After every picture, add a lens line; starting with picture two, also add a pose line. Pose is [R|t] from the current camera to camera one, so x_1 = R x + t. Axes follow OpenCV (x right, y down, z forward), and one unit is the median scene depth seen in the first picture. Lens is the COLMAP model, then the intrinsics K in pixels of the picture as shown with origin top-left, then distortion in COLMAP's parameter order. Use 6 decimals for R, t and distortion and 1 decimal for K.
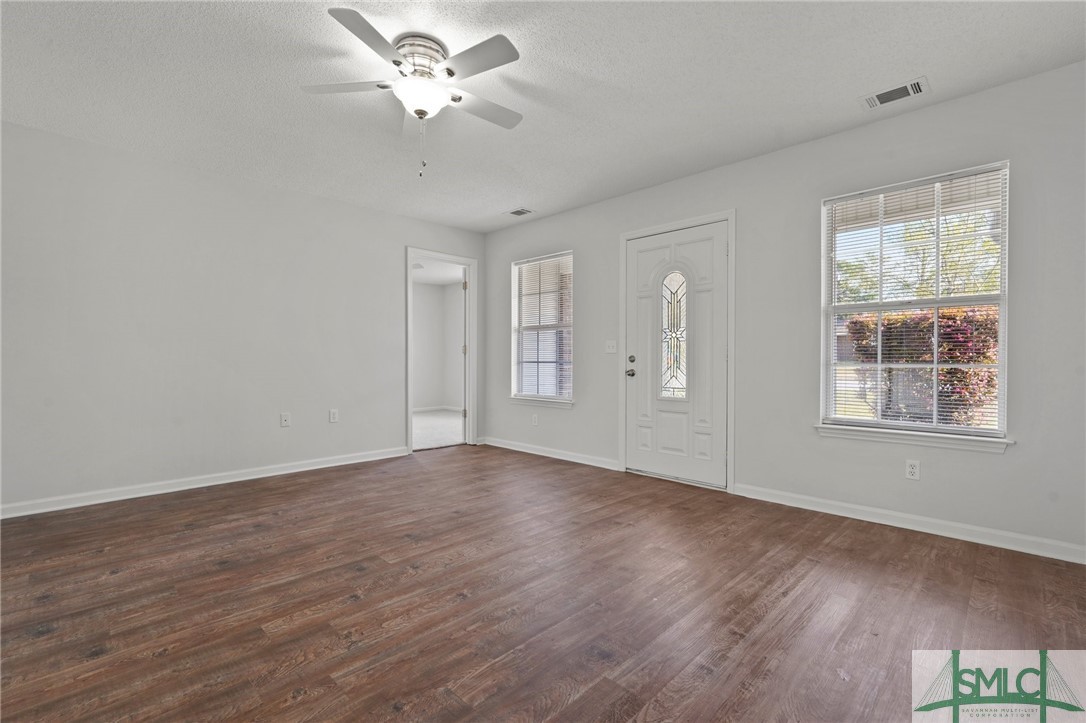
lens RADIAL K [[481.4, 0, 537.0], [0, 481.4, 364.1], [0, 0, 1]] dist [-0.007869, 0.000133]
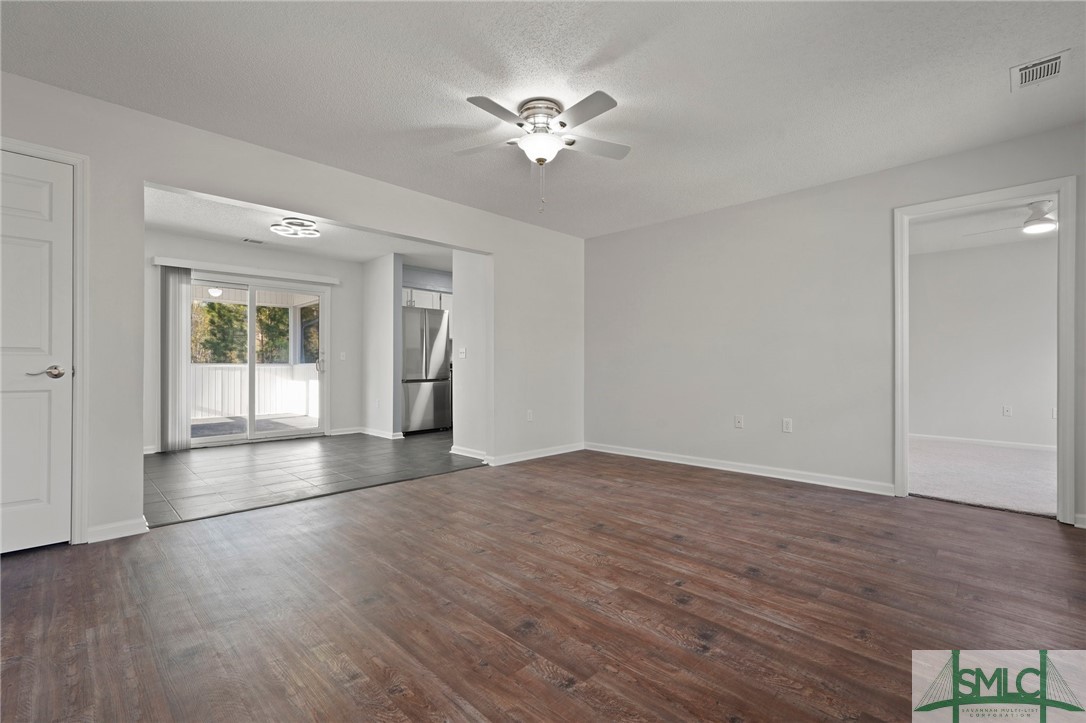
lens RADIAL K [[477.9, 0, 543.0], [0, 477.9, 361.5], [0, 0, 1]] dist [-0.002242, 0.000075]
pose [[0.010863, -0.011186, -0.999878, 0.762261], [-0.007689, 0.999907, -0.011270, -0.003770], [0.999911, 0.007811, 0.010776, 0.786283]]
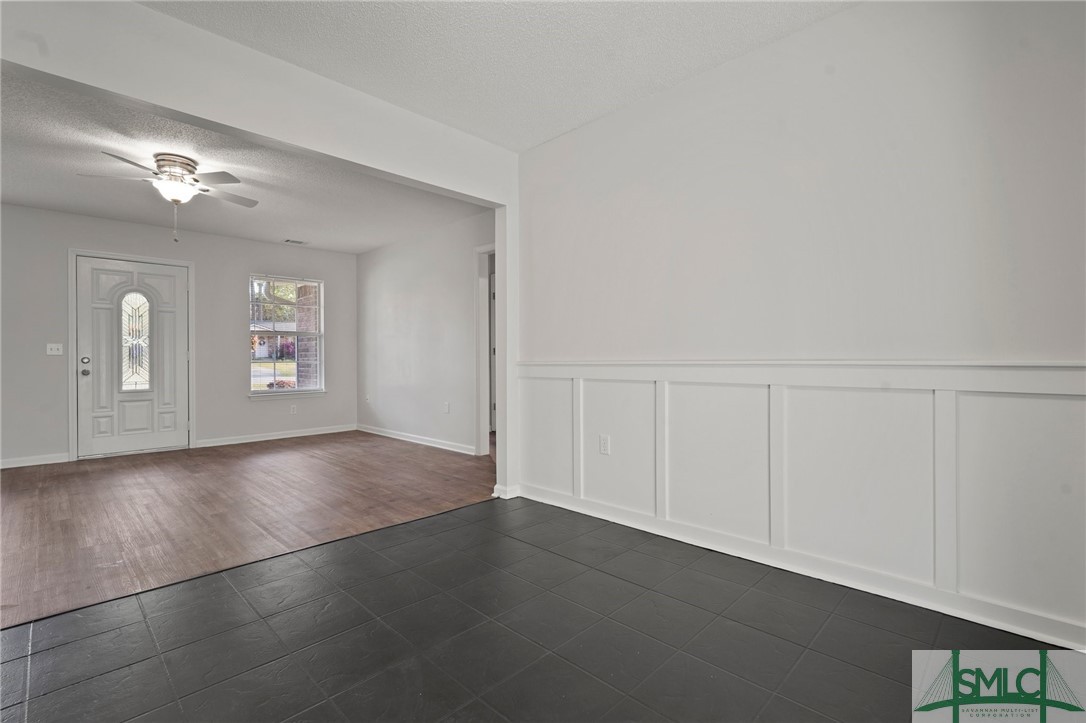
lens RADIAL K [[493.1, 0, 542.8], [0, 493.1, 358.6], [0, 0, 1]] dist [0.000827, 0.000597]
pose [[-0.012637, -0.004021, 0.999912, -1.449711], [0.010295, 0.999938, 0.004151, -0.011494], [-0.999867, 0.010346, -0.012595, -0.111655]]
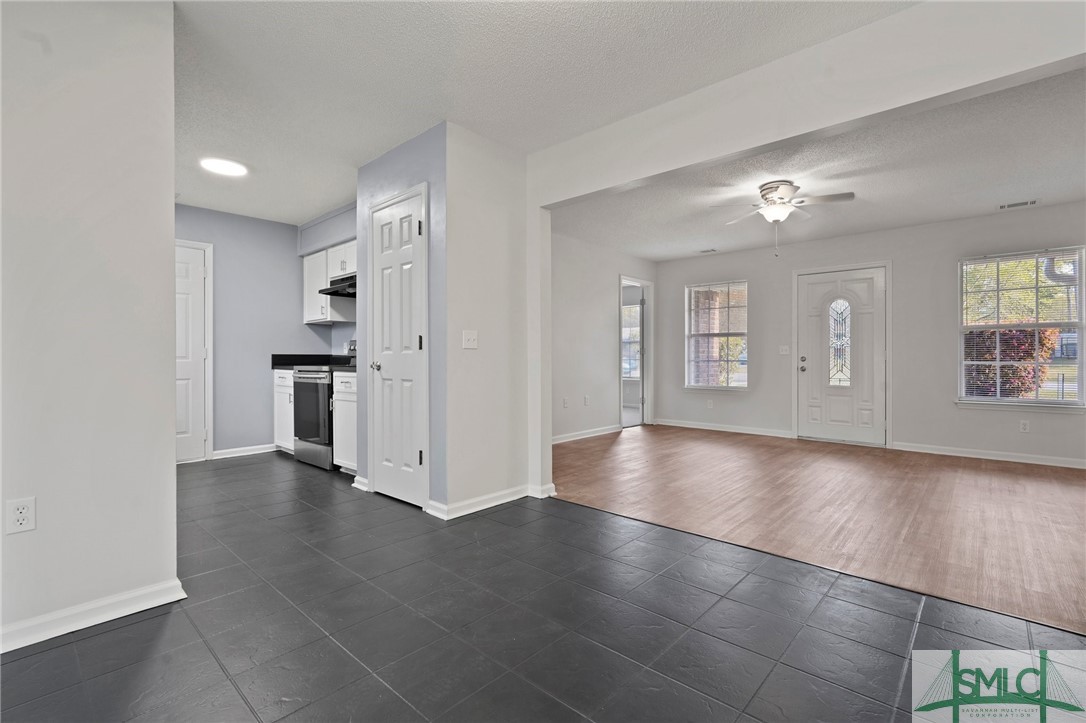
lens RADIAL K [[493.1, 0, 542.8], [0, 493.1, 358.6], [0, 0, 1]] dist [0.000827, 0.000597]
pose [[0.998386, -0.002455, 0.056743, -0.949464], [0.002726, 0.999985, -0.004703, -0.009777], [-0.056730, 0.004851, 0.998378, -0.594989]]
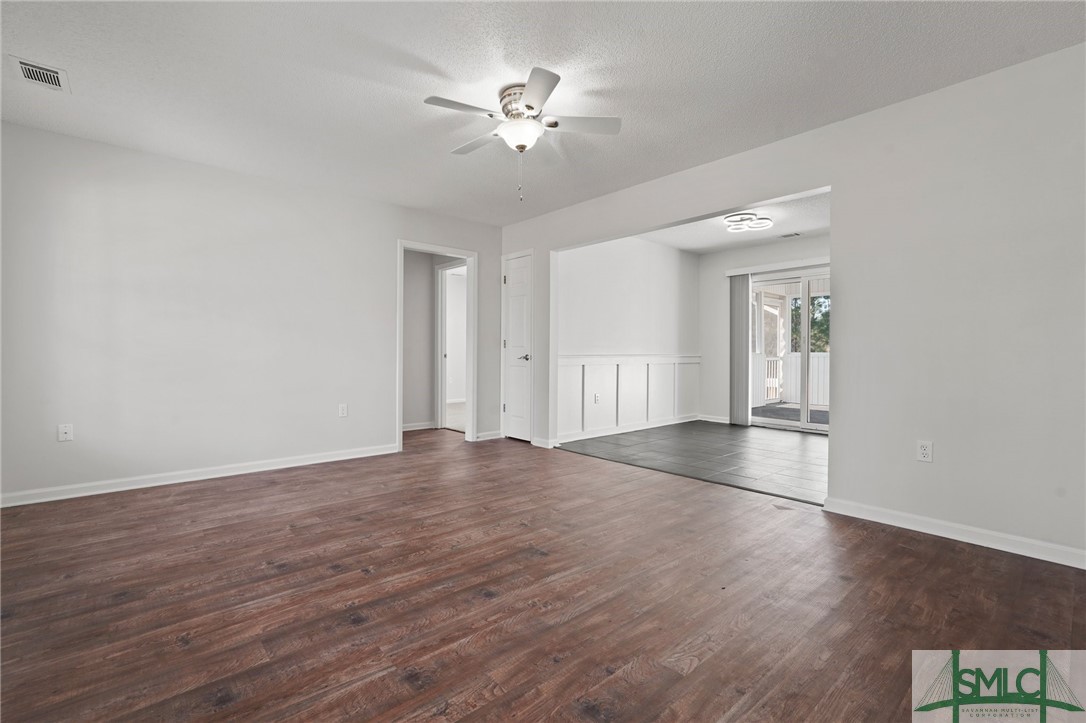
lens RADIAL K [[484.2, 0, 539.6], [0, 484.2, 351.8], [0, 0, 1]] dist [-0.002724, 0.000425]
pose [[-0.997961, -0.004356, 0.063677, -0.290083], [-0.004347, 0.999991, 0.000292, -0.013736], [-0.063678, 0.000014, -0.997971, 1.740006]]
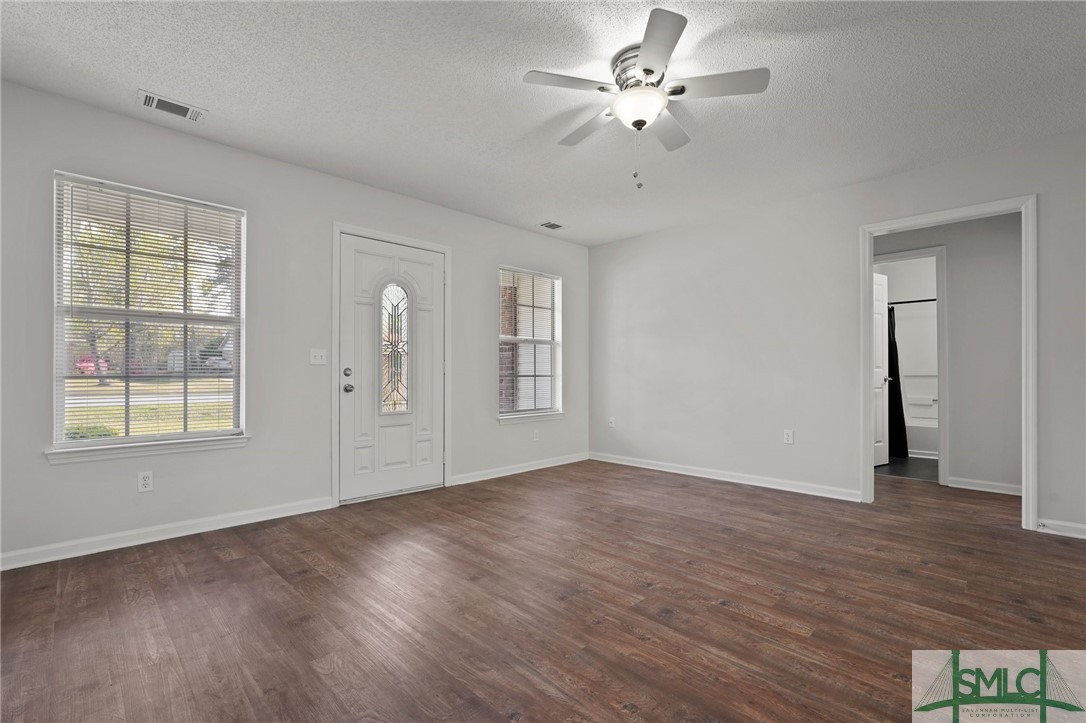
lens RADIAL K [[482.3, 0, 543.2], [0, 482.3, 374.5], [0, 0, 1]] dist [-0.001752, 0.000429]
pose [[-0.004870, -0.002992, 0.999984, -0.972976], [0.002839, 0.999991, 0.003006, -0.011219], [-0.999984, 0.002854, -0.004862, 0.954153]]
